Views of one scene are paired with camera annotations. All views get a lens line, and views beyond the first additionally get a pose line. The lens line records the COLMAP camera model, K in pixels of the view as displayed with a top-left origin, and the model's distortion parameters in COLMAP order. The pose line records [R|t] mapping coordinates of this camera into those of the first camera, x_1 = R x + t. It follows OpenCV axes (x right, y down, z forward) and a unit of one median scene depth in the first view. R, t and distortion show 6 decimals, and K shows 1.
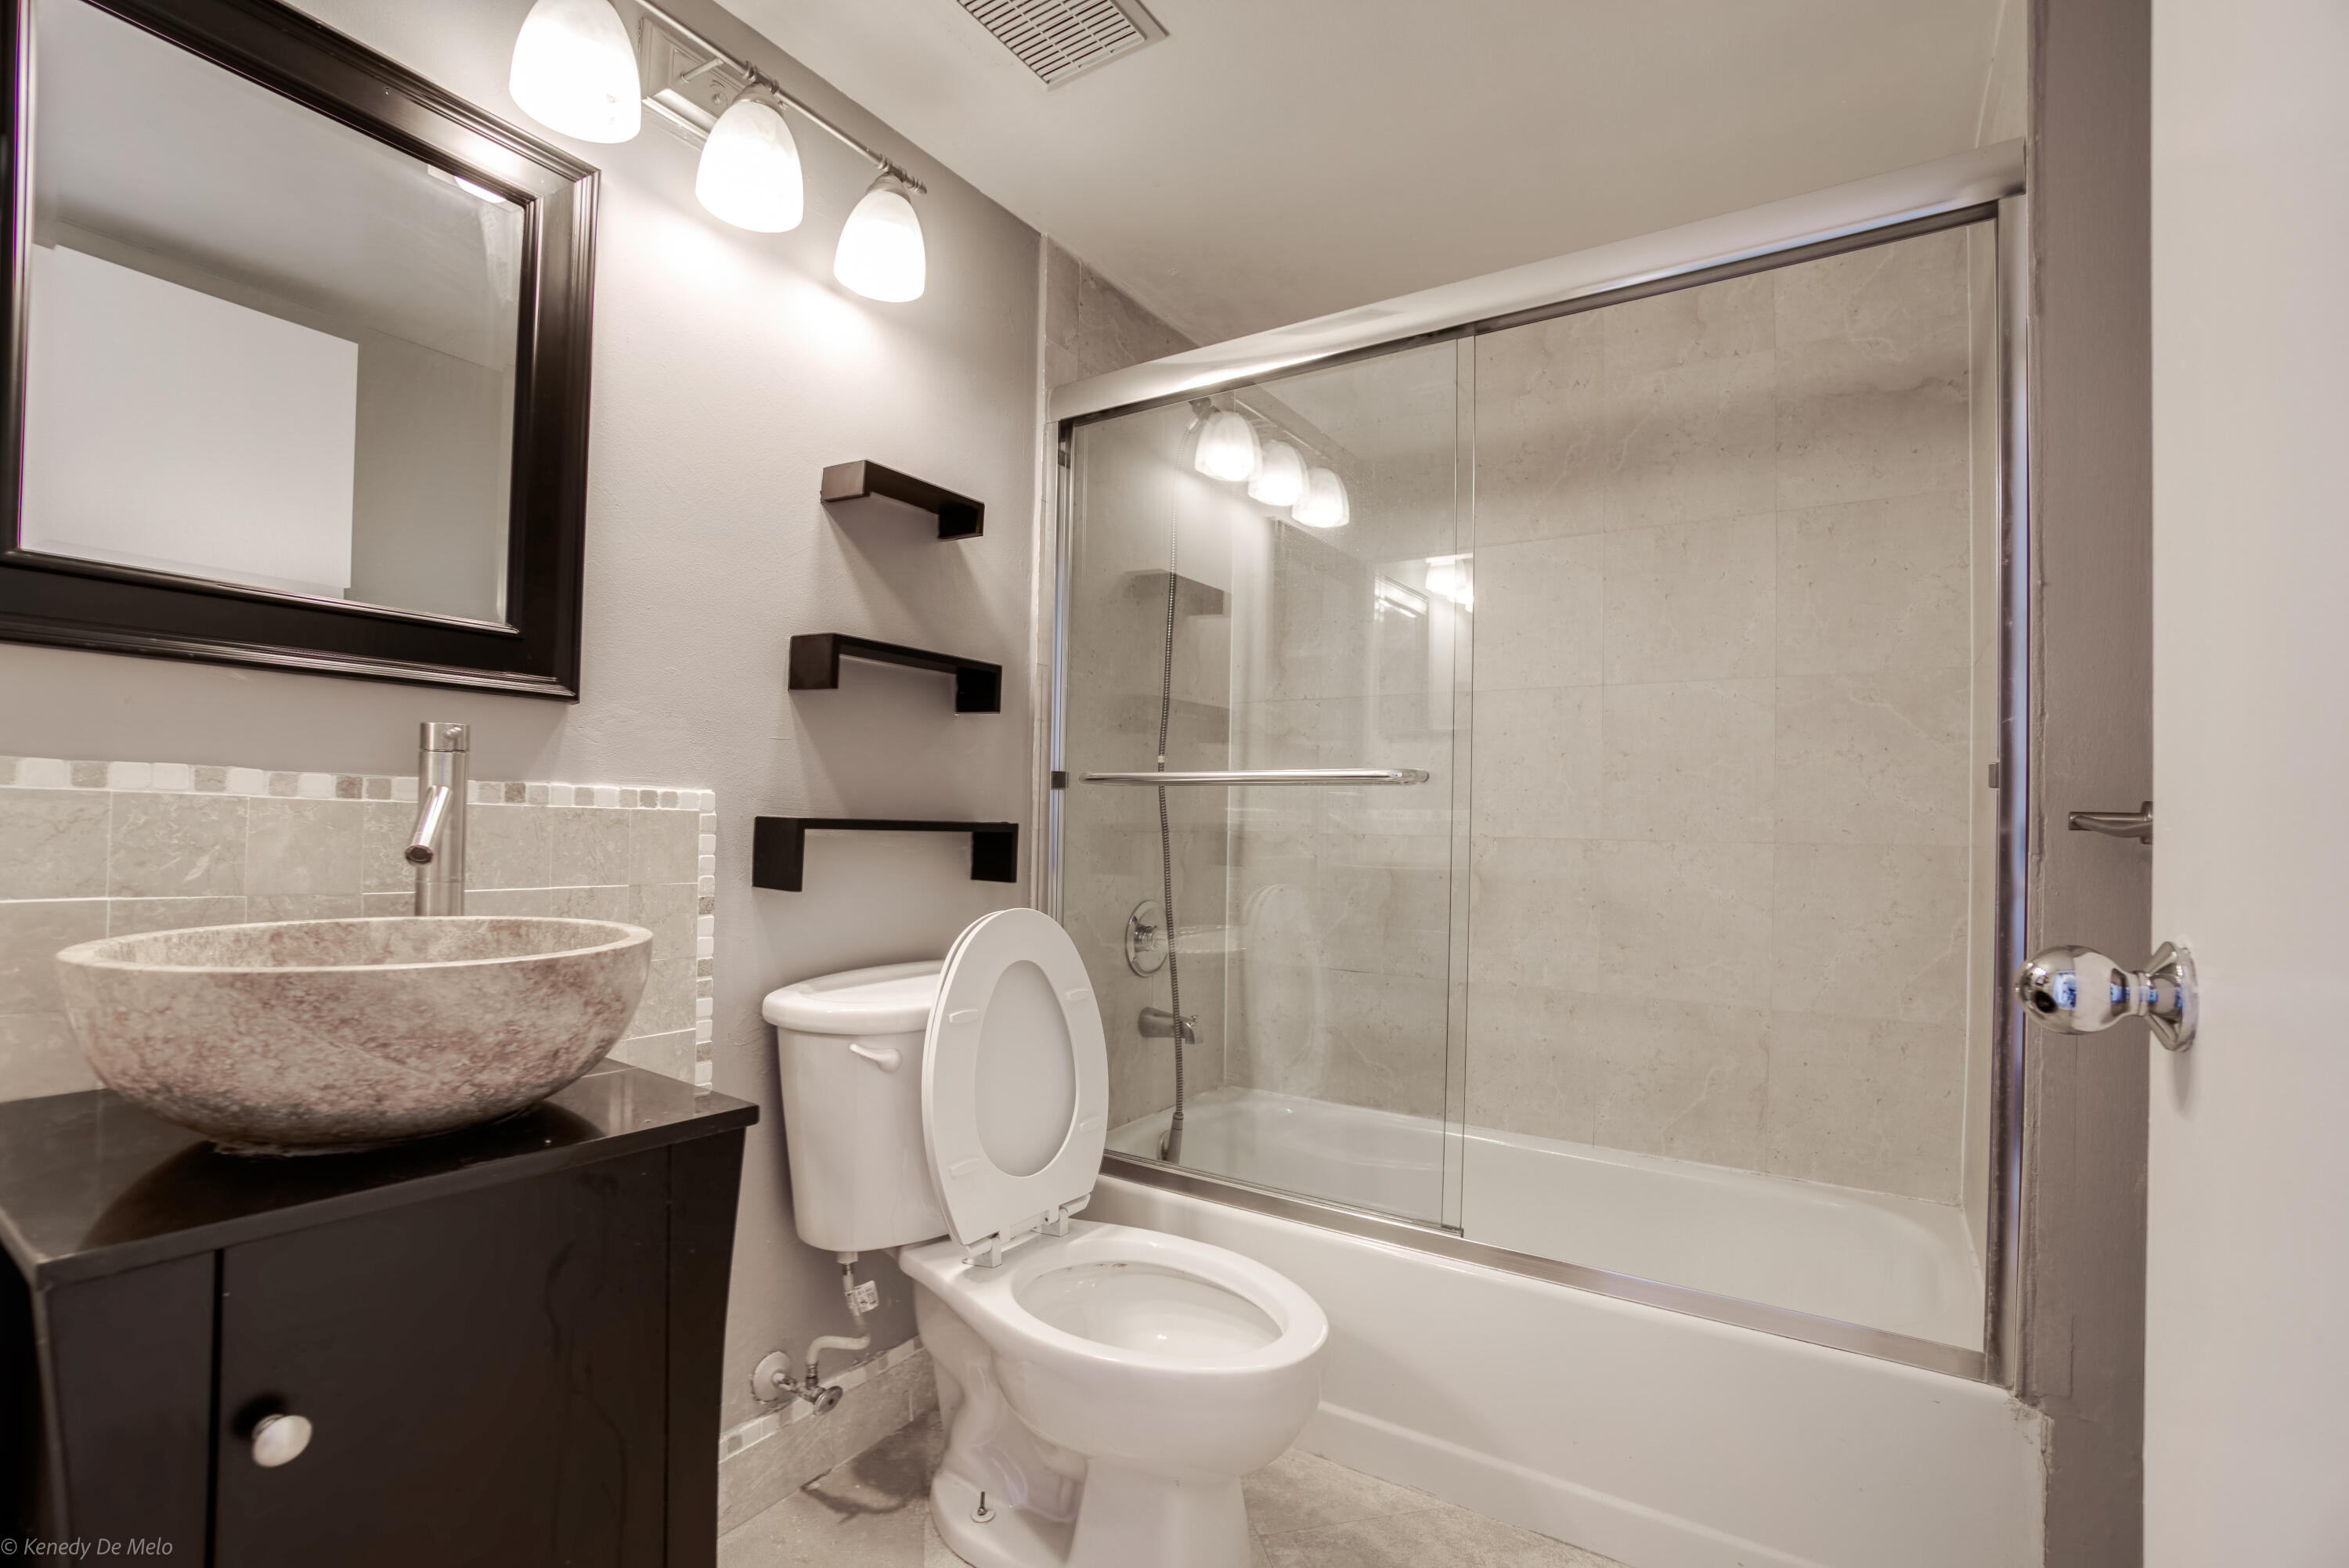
lens RADIAL K [[1055.5, 0, 1179.5], [0, 1055.5, 802.4], [0, 0, 1]] dist [-0.029249, 0.010407]
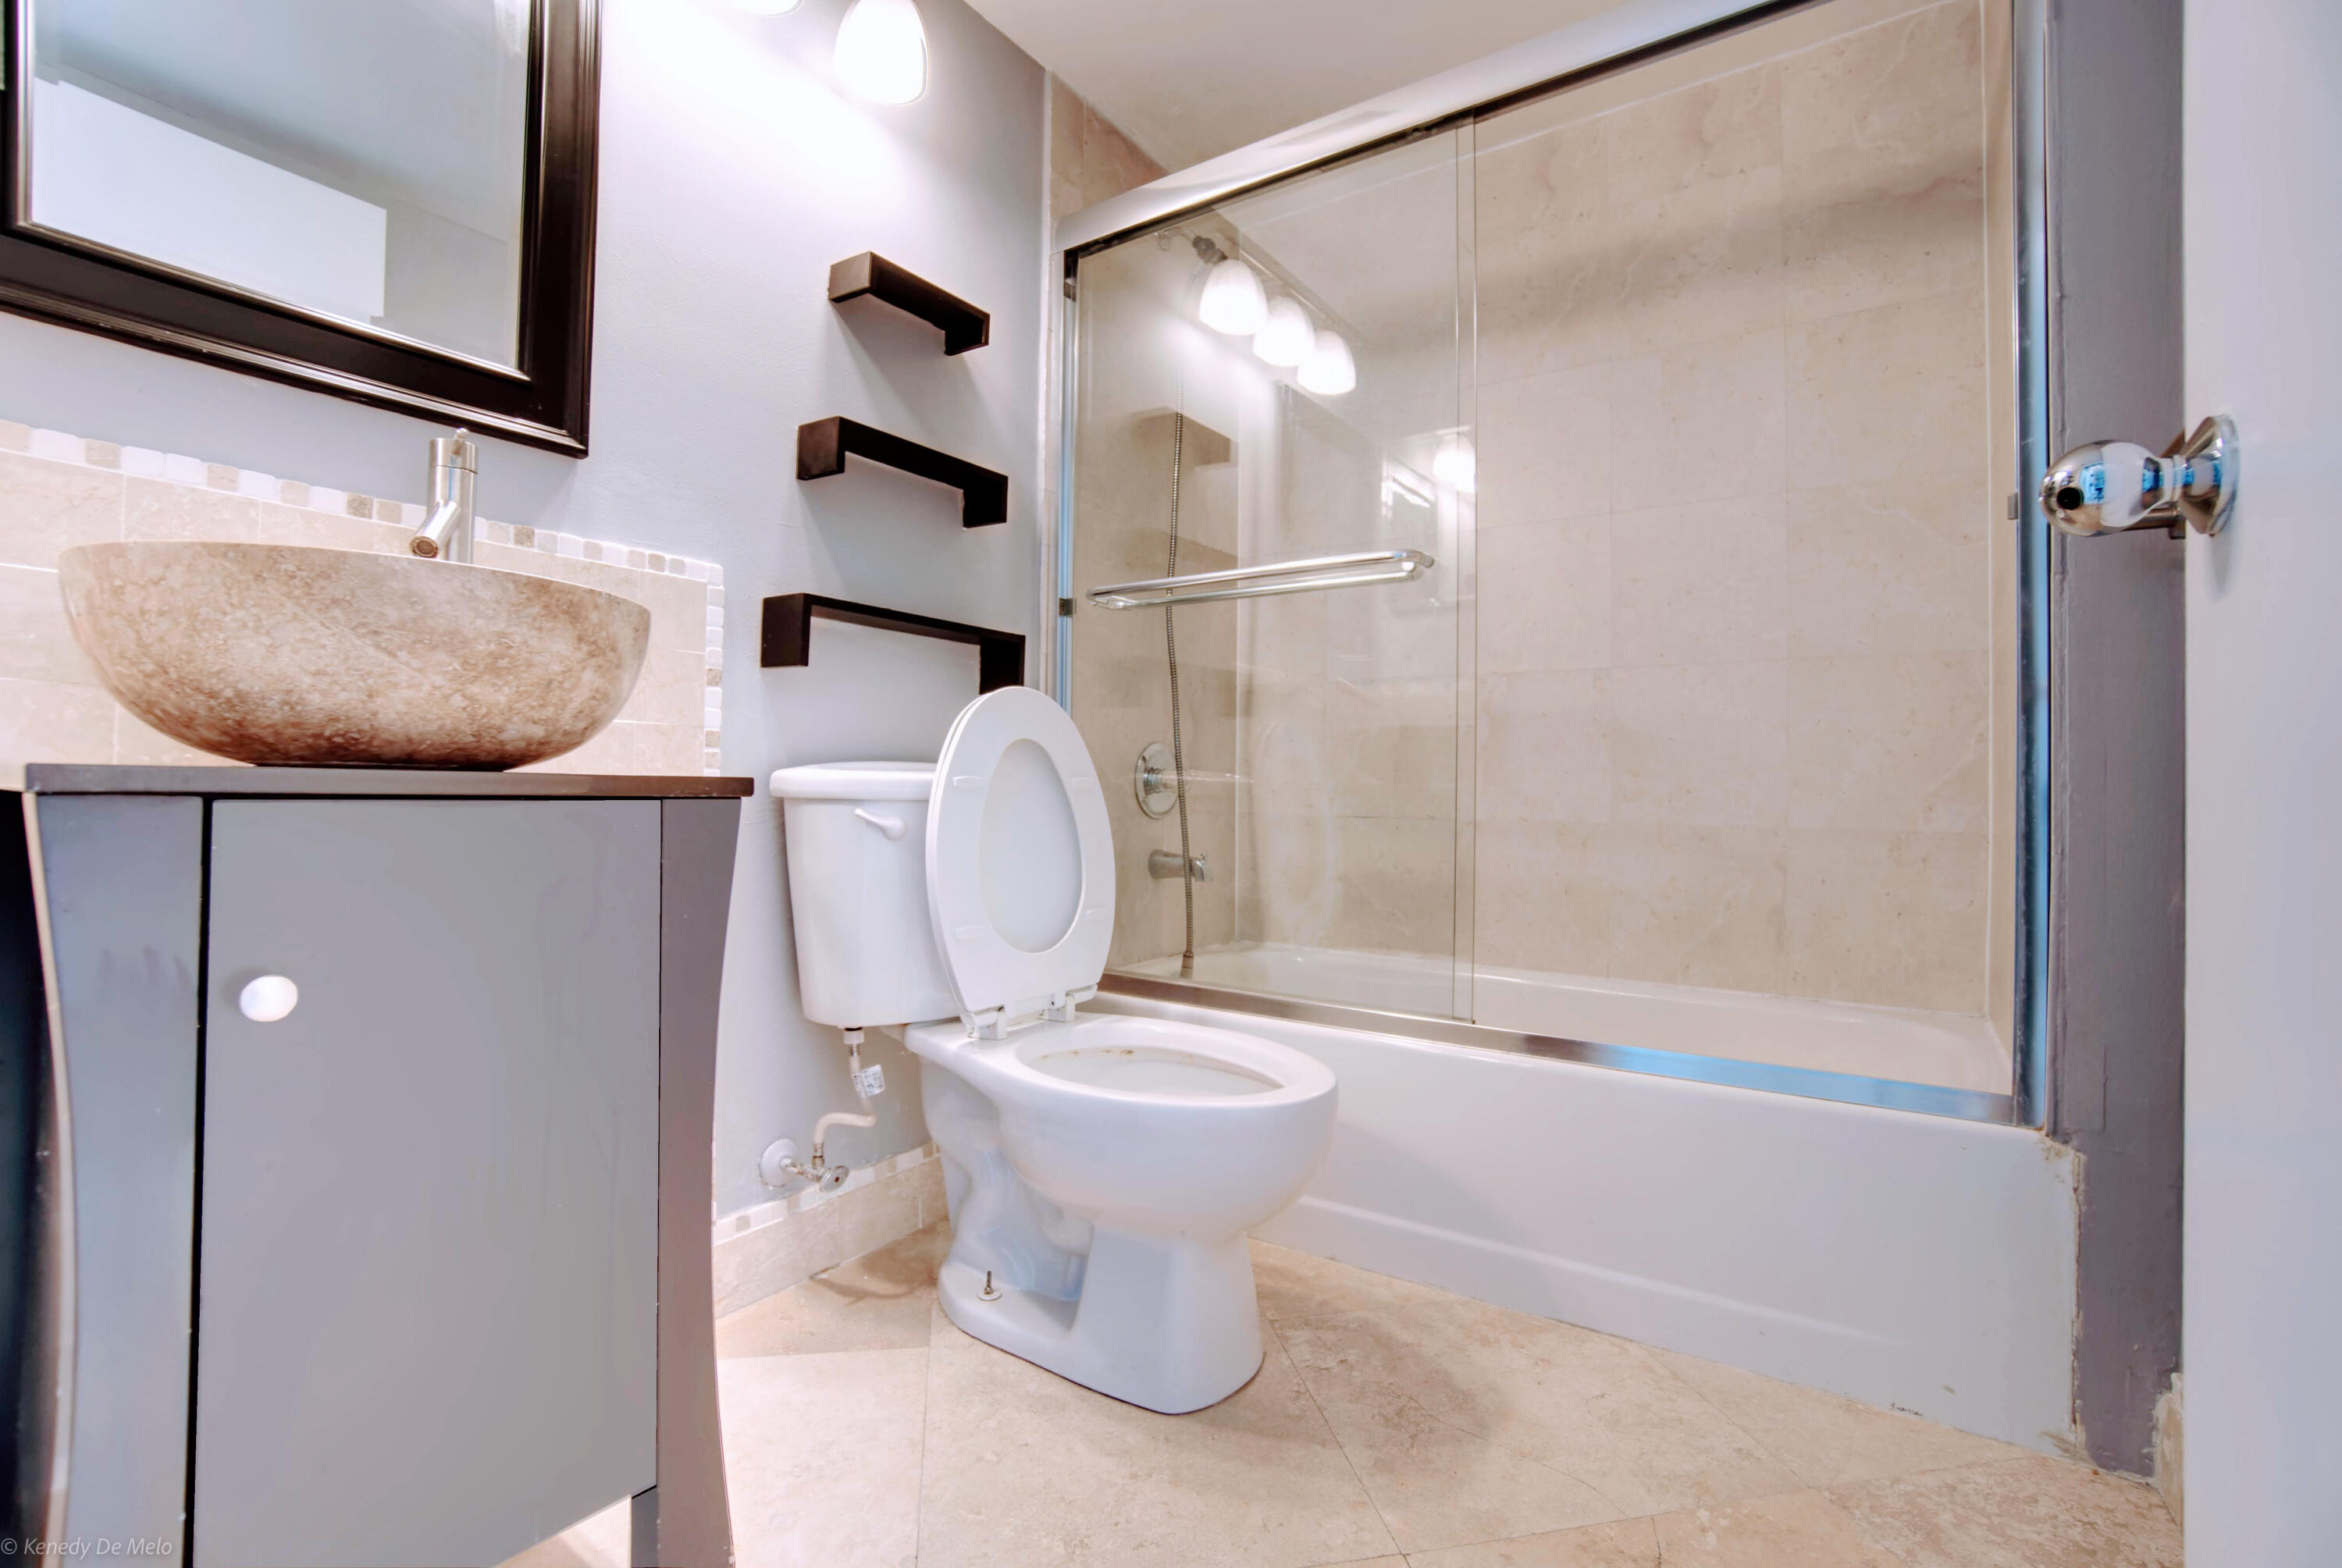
lens RADIAL K [[1039.5, 0, 1169.3], [0, 1039.5, 762.7], [0, 0, 1]] dist [-0.028383, 0.009768]
pose [[0.999635, -0.007085, -0.026086, 0.011139], [0.006896, 0.999949, -0.007331, 0.174379], [0.026137, 0.007149, 0.999633, 0.016598]]
